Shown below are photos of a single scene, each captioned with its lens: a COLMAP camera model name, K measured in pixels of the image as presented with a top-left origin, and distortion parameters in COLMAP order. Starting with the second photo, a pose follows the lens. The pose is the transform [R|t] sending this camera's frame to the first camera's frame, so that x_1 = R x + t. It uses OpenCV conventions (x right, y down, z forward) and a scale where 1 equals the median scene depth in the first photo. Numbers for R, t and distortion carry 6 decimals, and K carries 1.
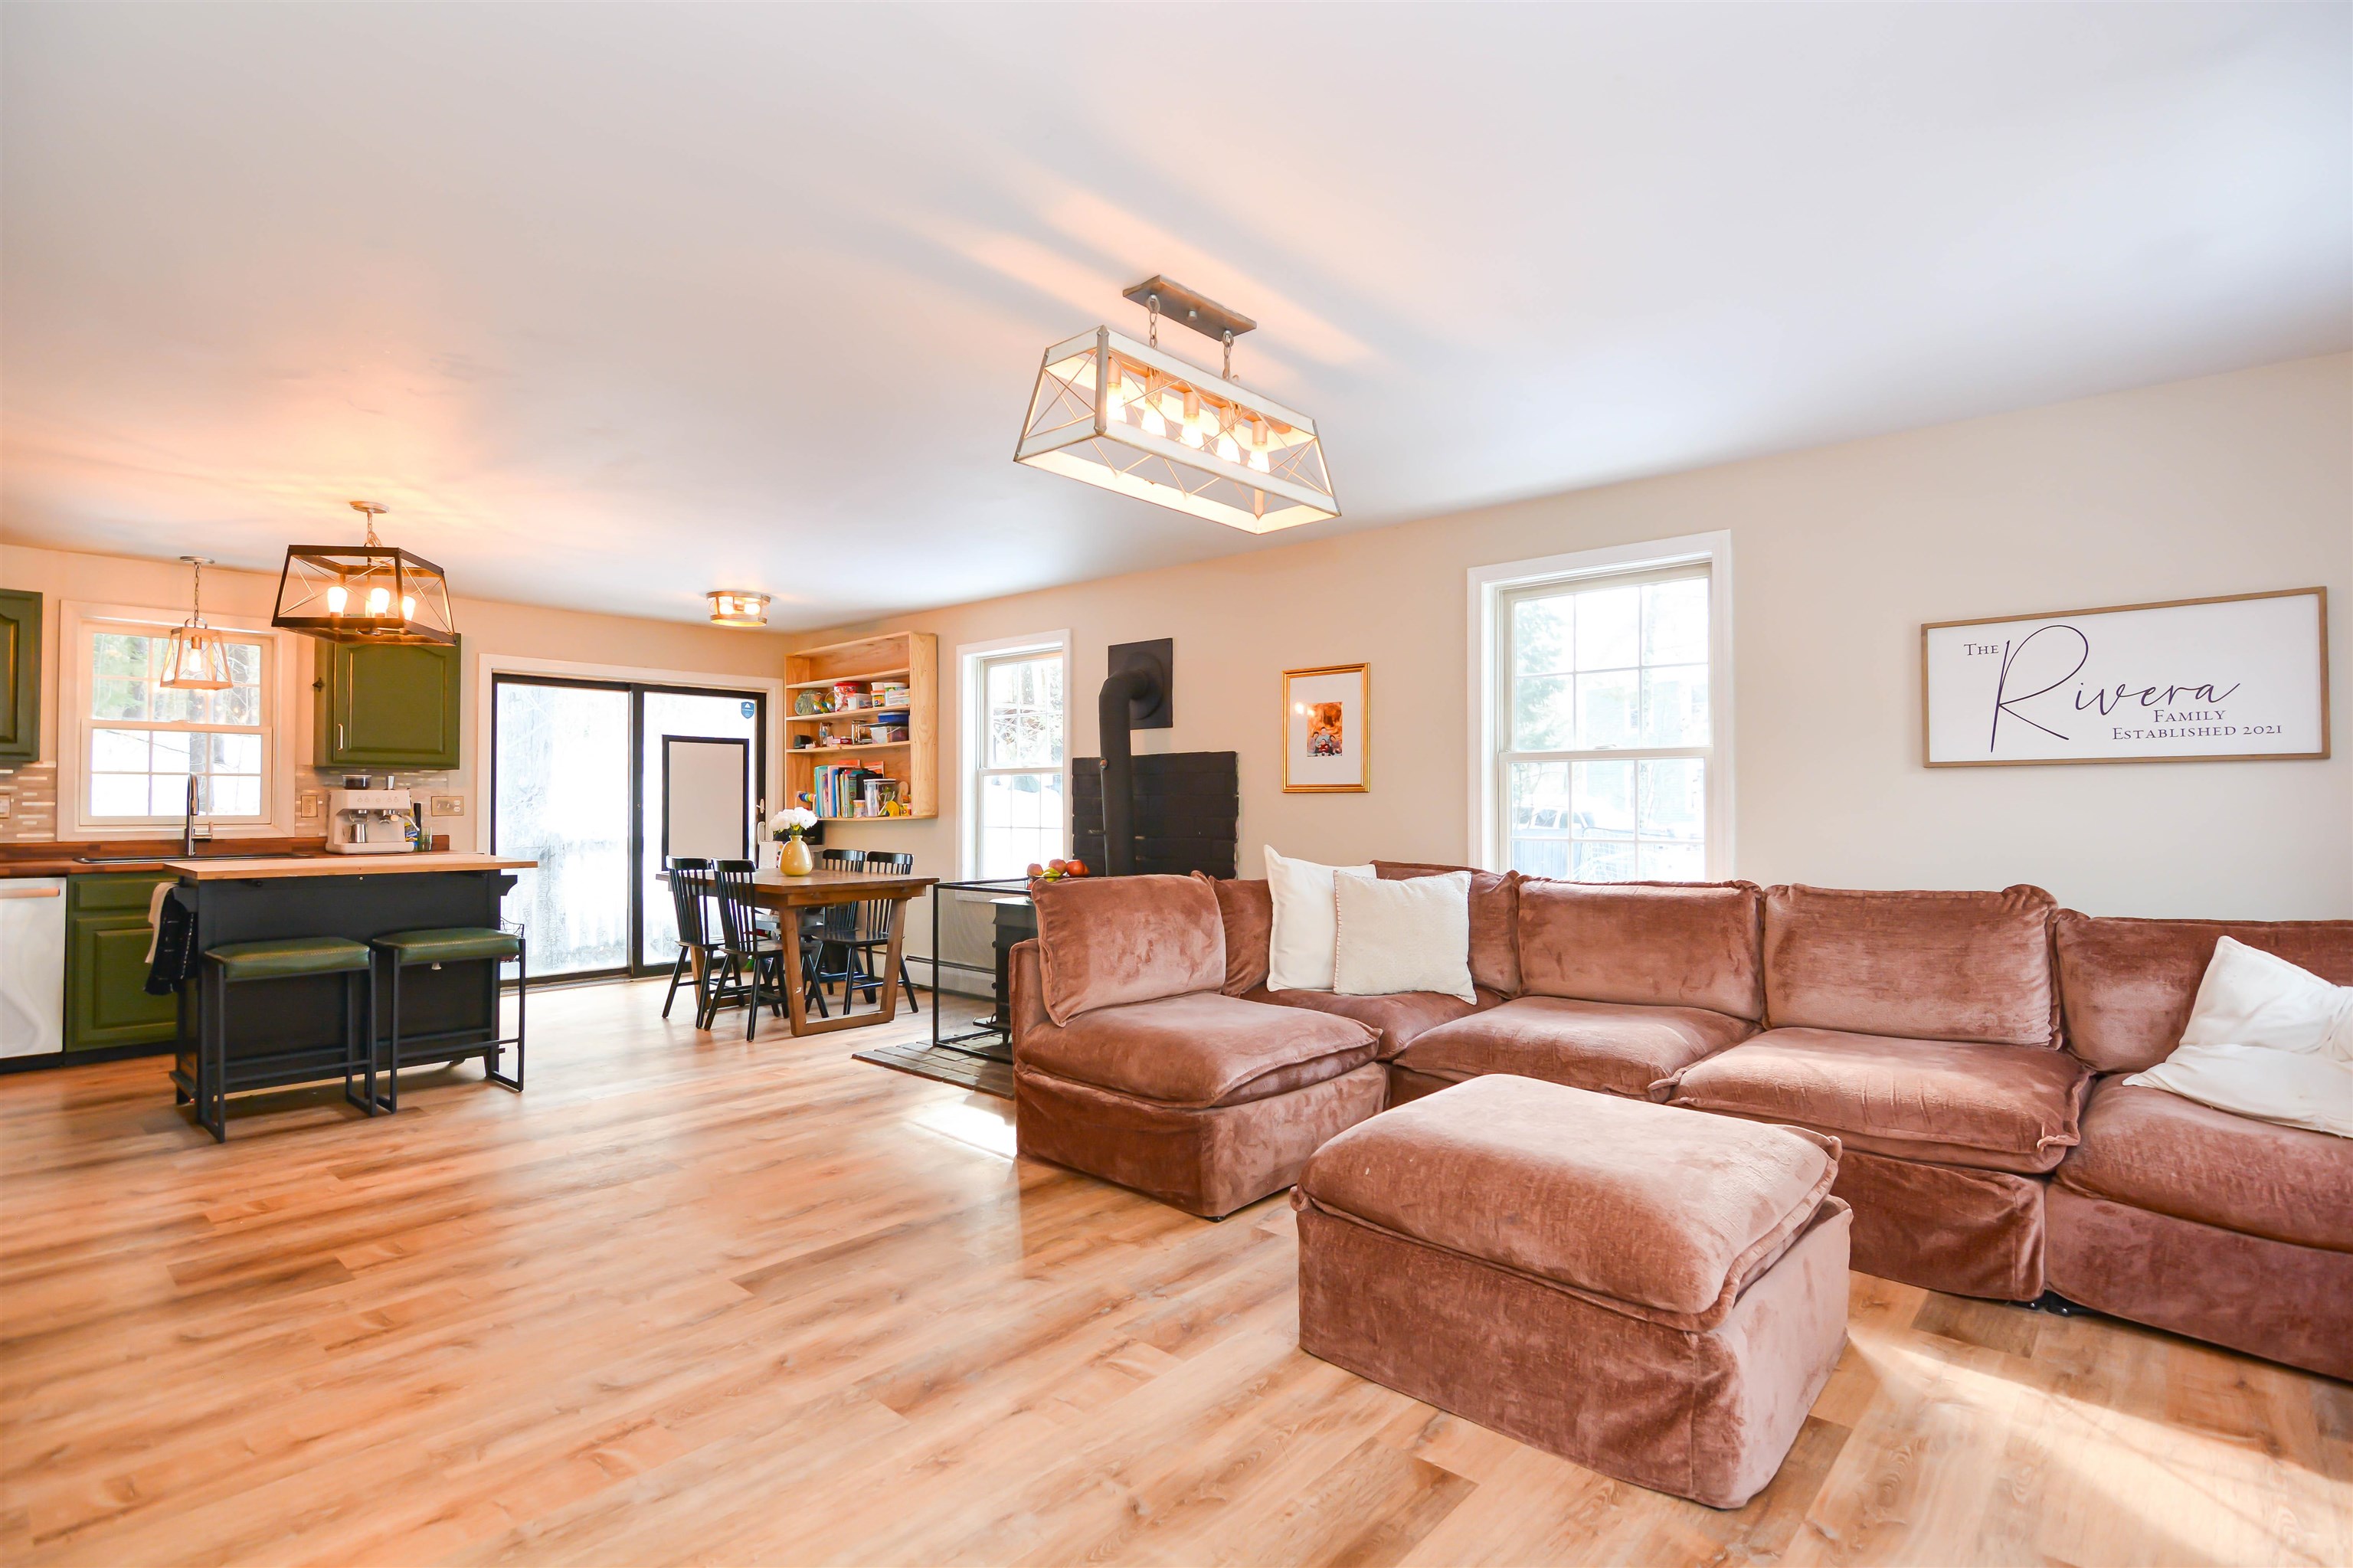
lens RADIAL K [[1140.6, 0, 1185.6], [0, 1140.6, 788.1], [0, 0, 1]] dist [0.009706, -0.010170]
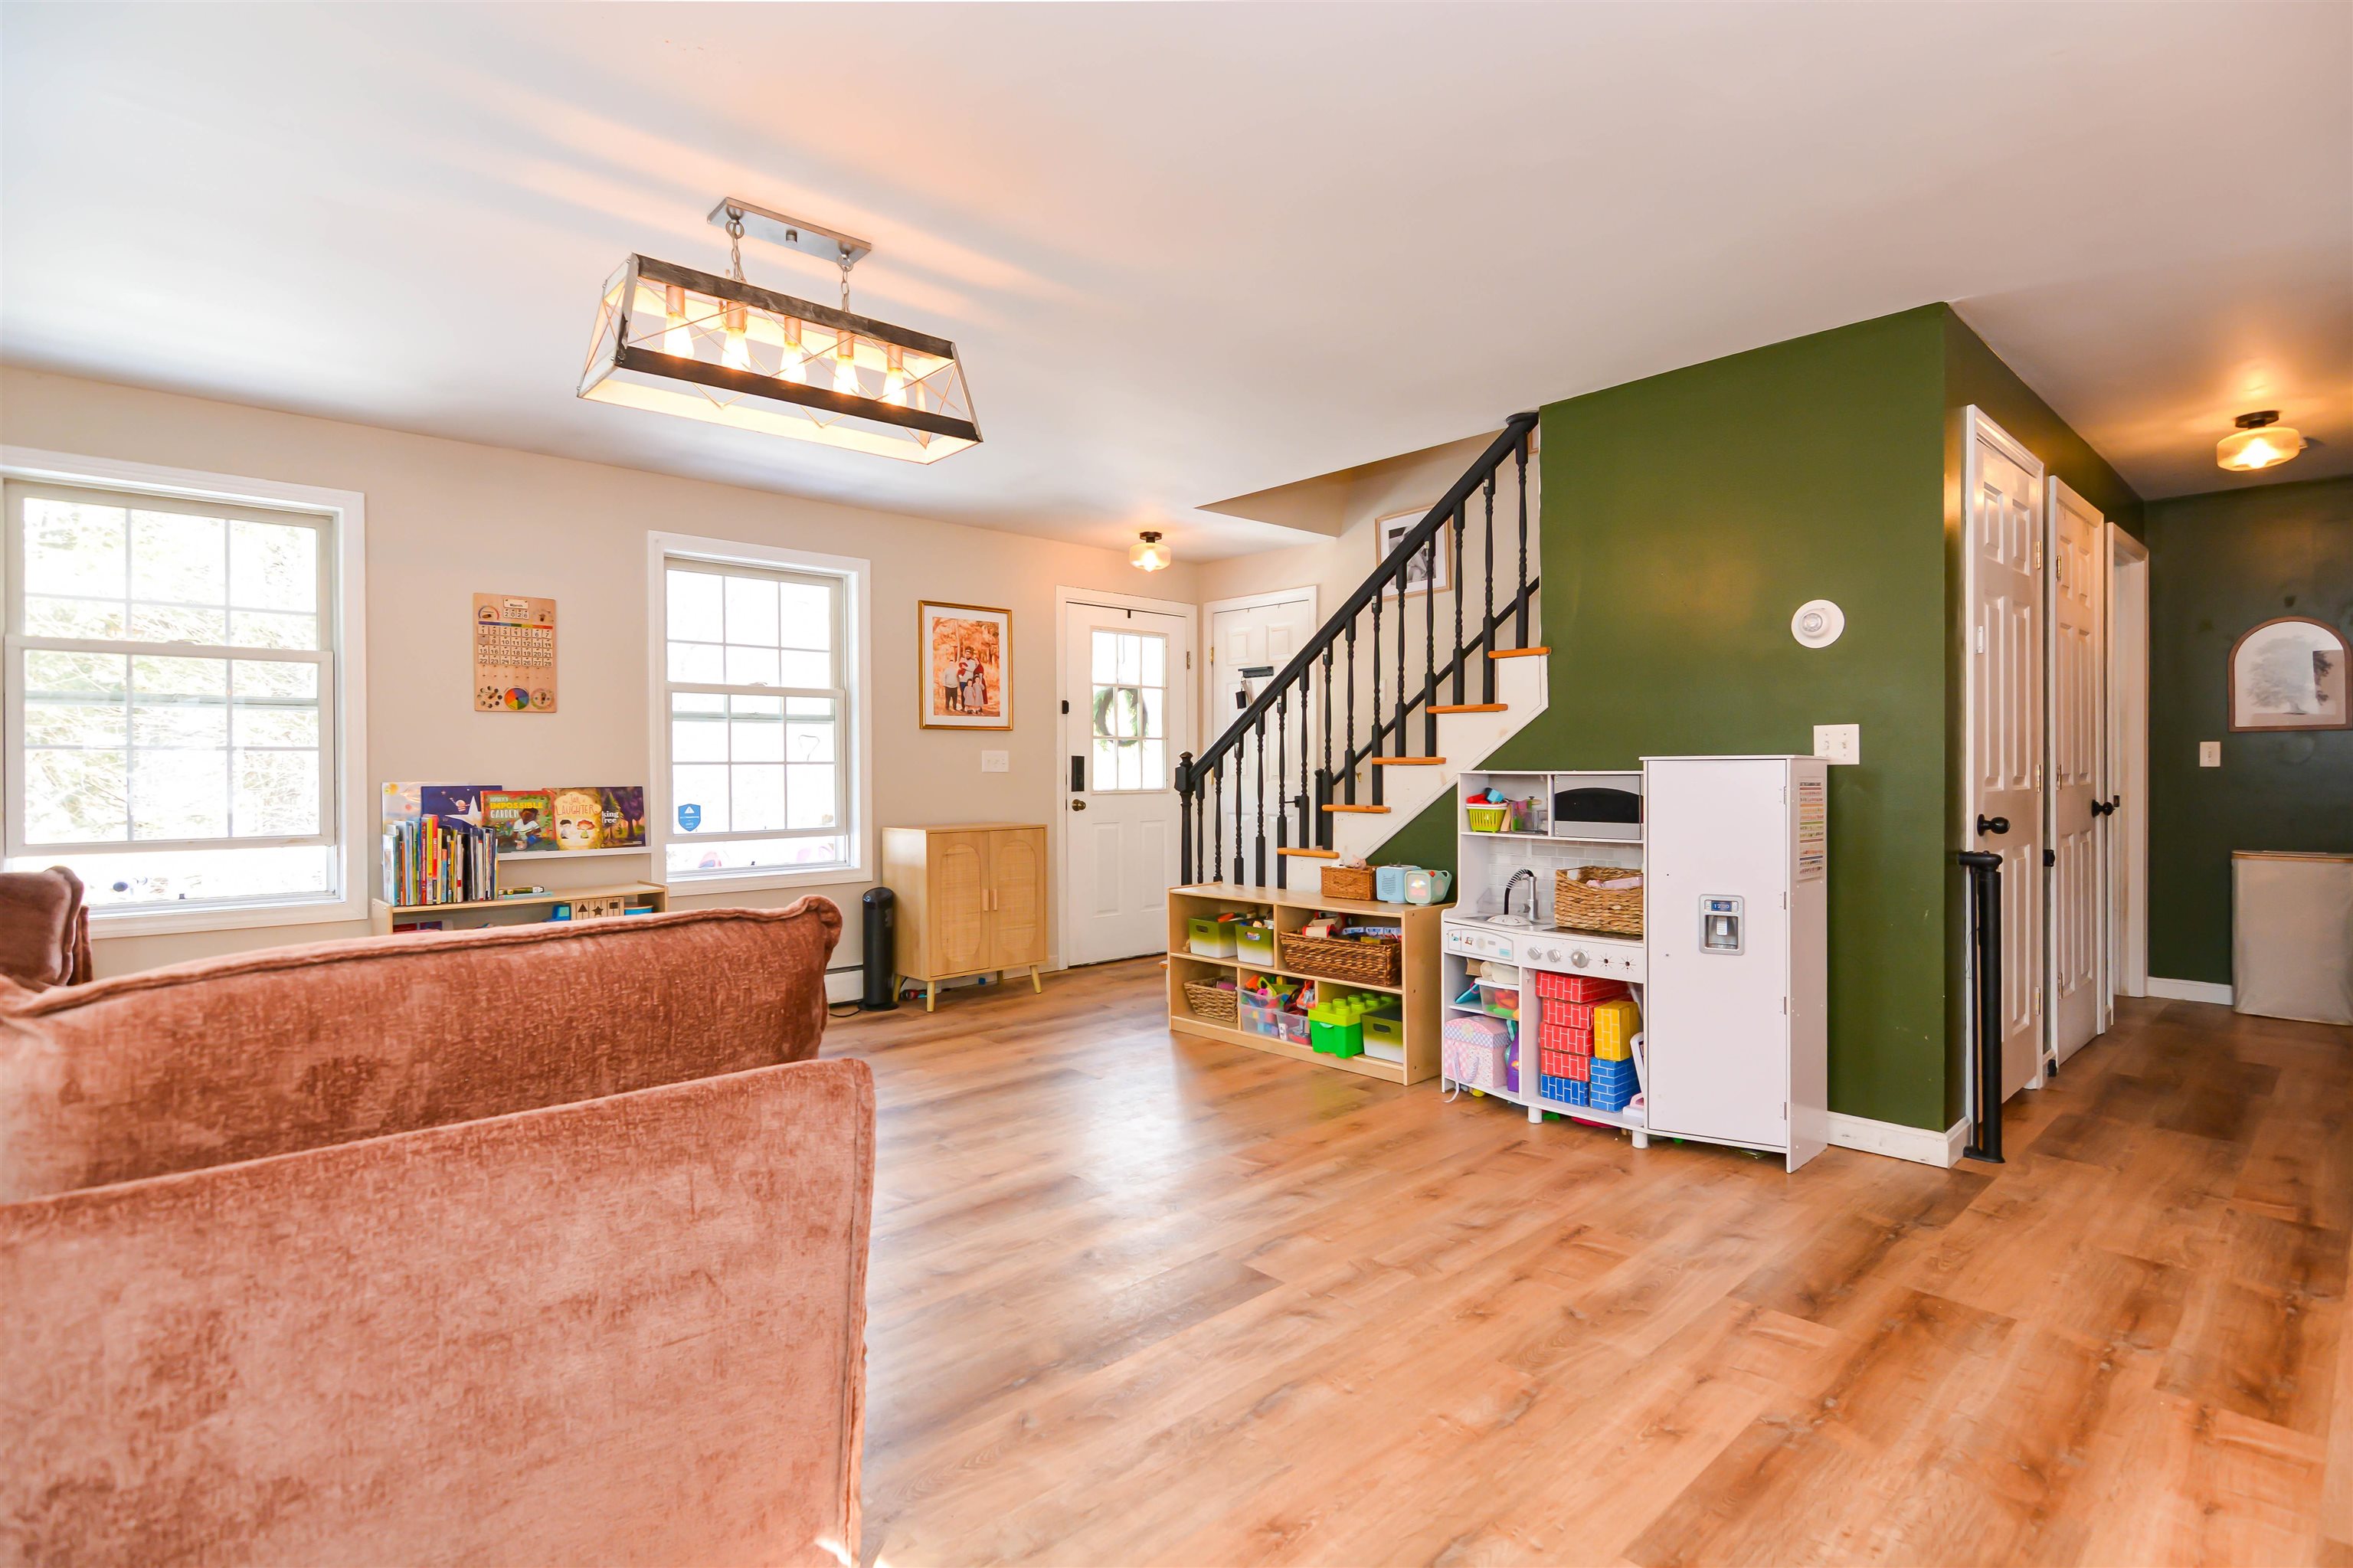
lens RADIAL K [[1131.2, 0, 1184.5], [0, 1131.2, 787.1], [0, 0, 1]] dist [0.011032, -0.011551]
pose [[-0.995779, 0.001557, 0.091771, -0.216618], [0.001788, 0.999995, 0.002434, 0.027302], [-0.091767, 0.002588, -0.995777, 1.000378]]
